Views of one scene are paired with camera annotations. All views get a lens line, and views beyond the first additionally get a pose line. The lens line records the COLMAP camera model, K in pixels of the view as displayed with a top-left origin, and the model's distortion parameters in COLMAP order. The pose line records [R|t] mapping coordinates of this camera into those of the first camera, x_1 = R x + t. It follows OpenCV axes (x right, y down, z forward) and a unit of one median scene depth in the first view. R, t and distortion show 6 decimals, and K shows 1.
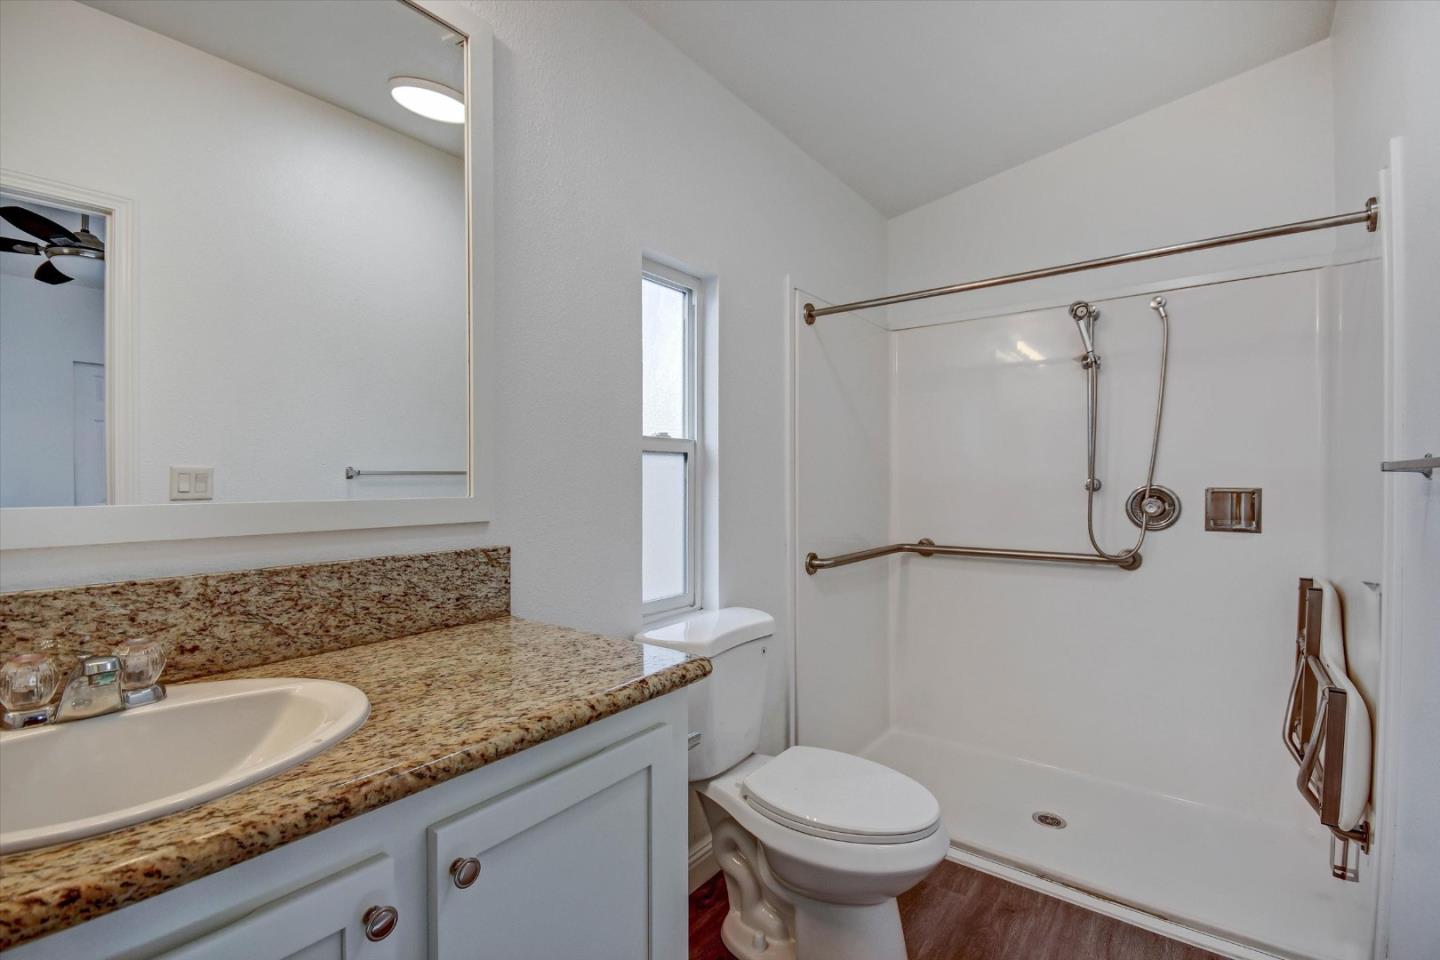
lens RADIAL K [[657.0, 0, 727.6], [0, 657.0, 481.5], [0, 0, 1]] dist [-0.004035, -0.004533]
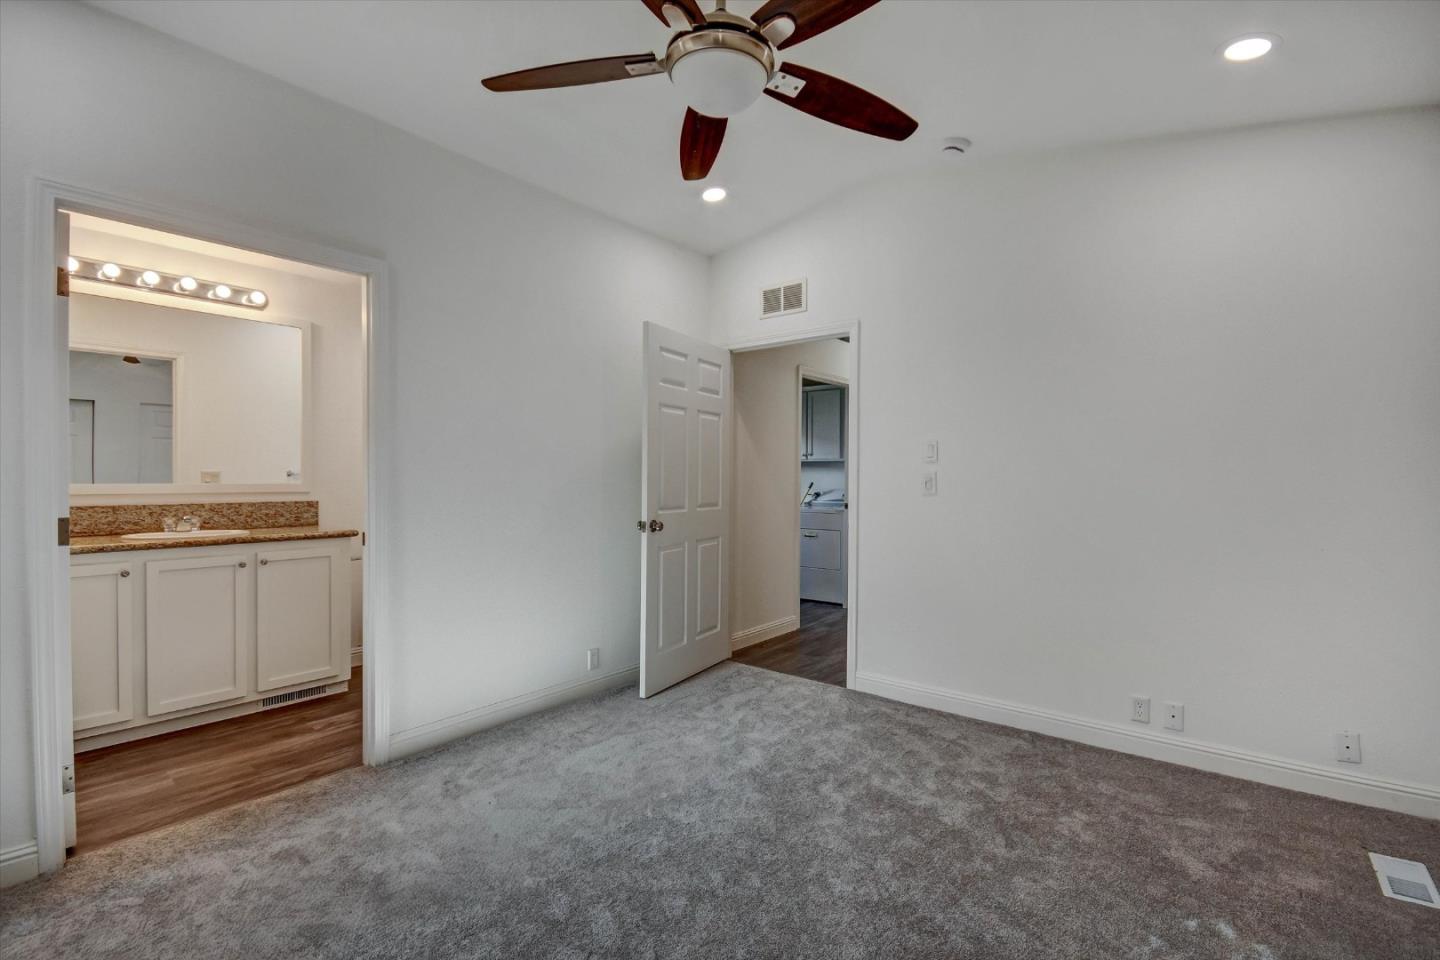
lens RADIAL K [[657.0, 0, 728.0], [0, 657.0, 488.2], [0, 0, 1]] dist [-0.004035, -0.004533]
pose [[0.998919, 0.015444, -0.043851, 1.846599], [-0.014586, 0.999697, 0.019821, -0.045996], [0.044143, -0.019160, 0.998841, -2.075695]]
